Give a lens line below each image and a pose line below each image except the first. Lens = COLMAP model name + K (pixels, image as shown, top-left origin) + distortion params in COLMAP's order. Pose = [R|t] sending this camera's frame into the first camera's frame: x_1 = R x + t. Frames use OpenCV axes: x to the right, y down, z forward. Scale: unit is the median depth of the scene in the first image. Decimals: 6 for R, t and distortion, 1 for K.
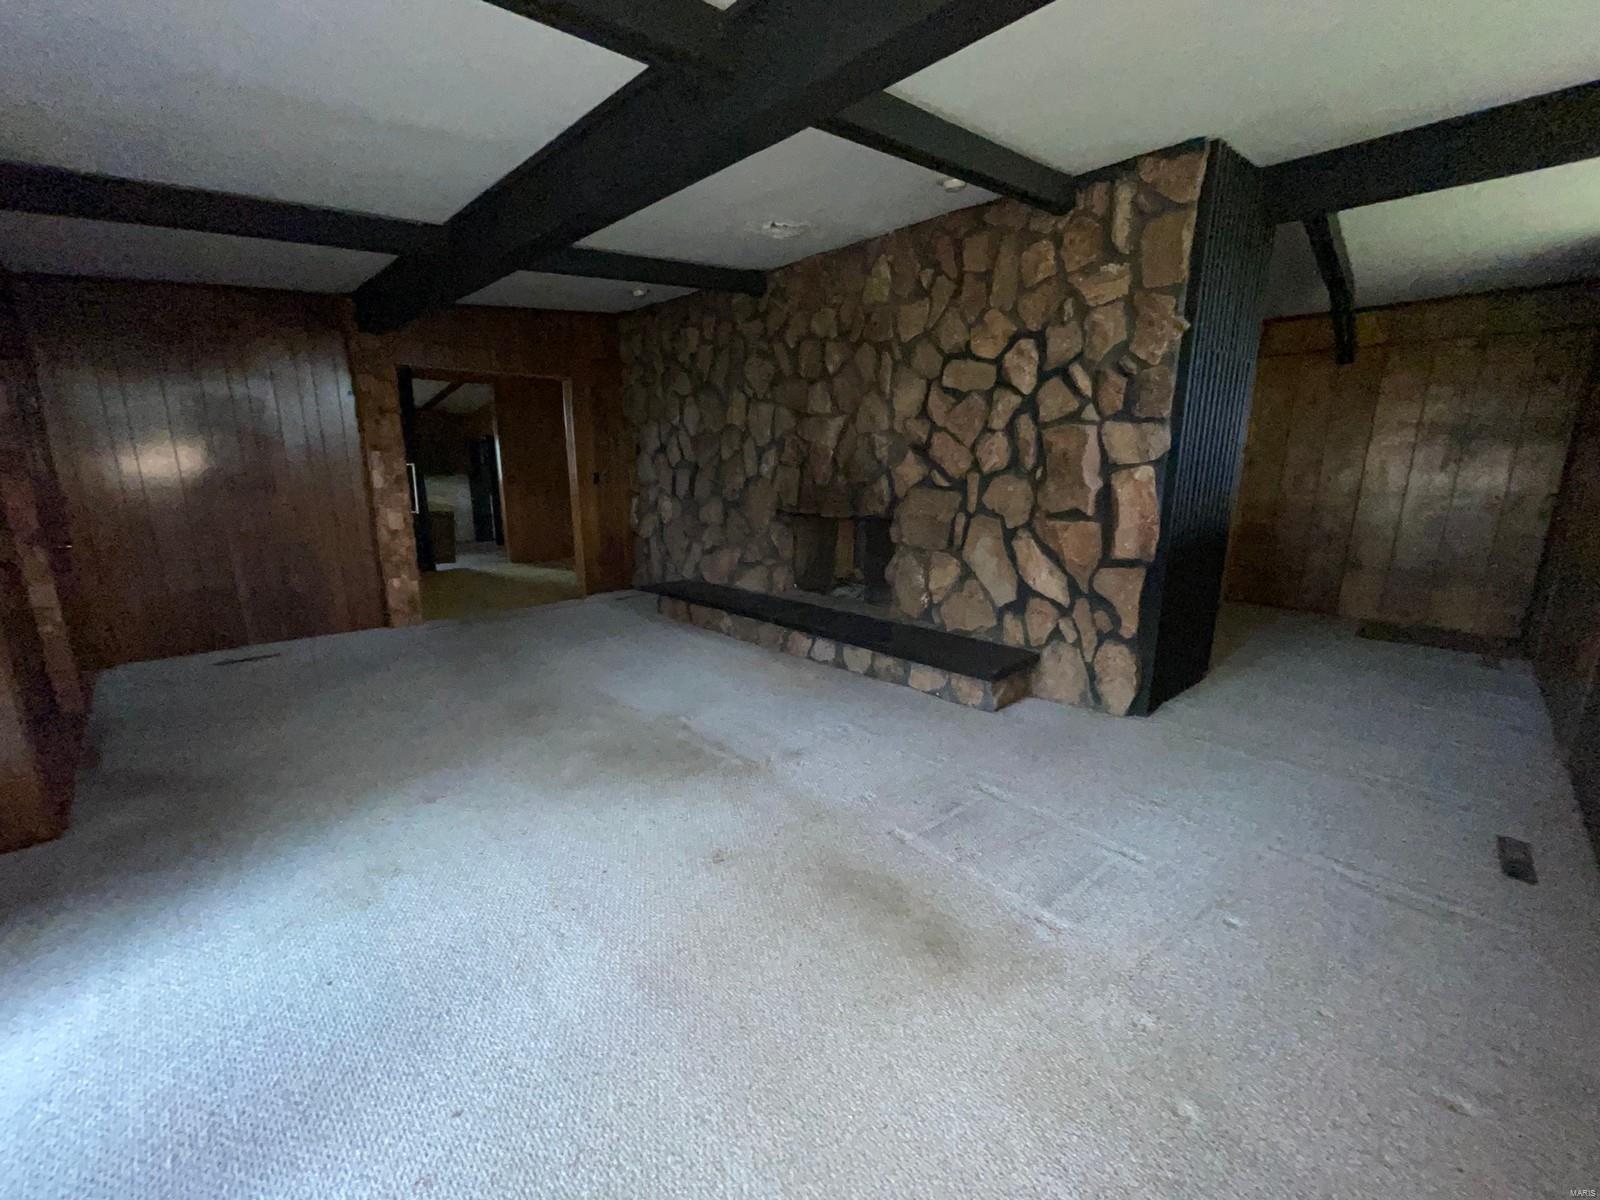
lens RADIAL K [[644.9, 0, 796.9], [0, 644.9, 608.2], [0, 0, 1]] dist [-0.000723, -0.000056]
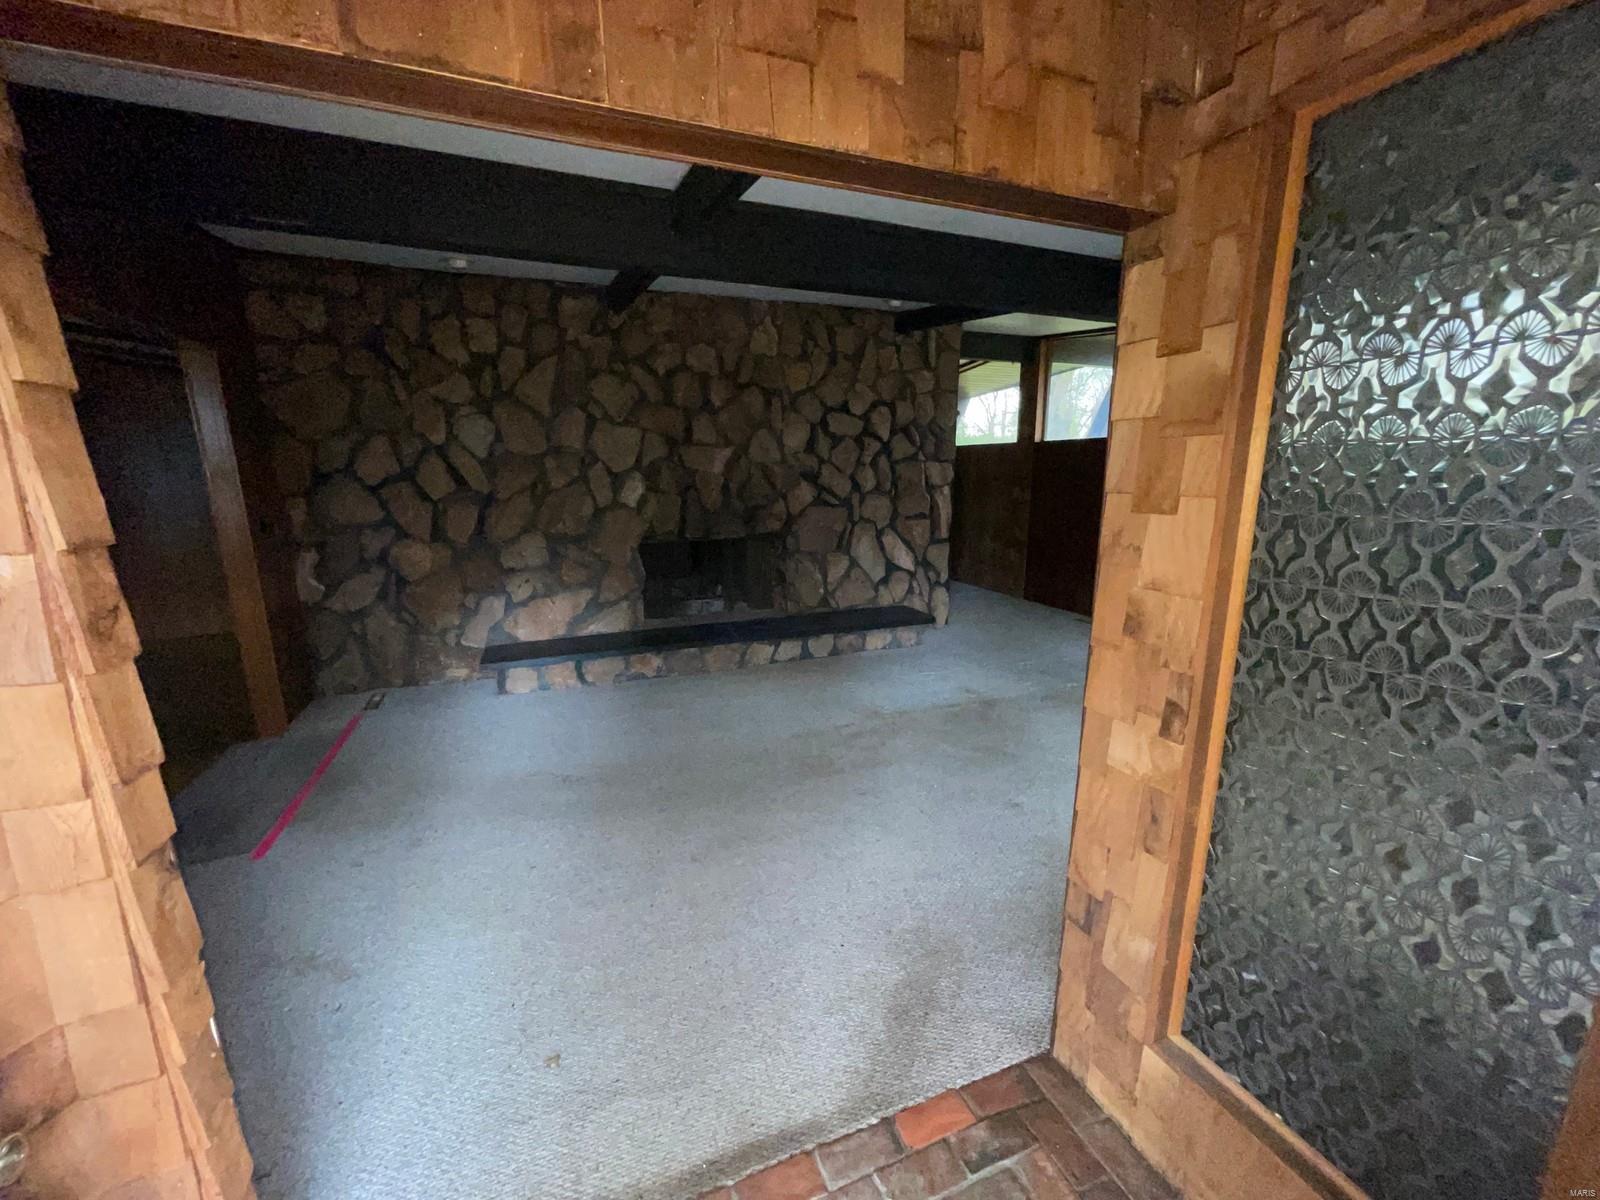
lens RADIAL K [[644.9, 0, 796.9], [0, 644.9, 608.2], [0, 0, 1]] dist [-0.000723, -0.000056]
pose [[0.391777, -0.201664, 0.897687, -1.082529], [0.207678, 0.969886, 0.127246, -0.168430], [-0.896315, 0.136578, 0.421860, 0.538403]]
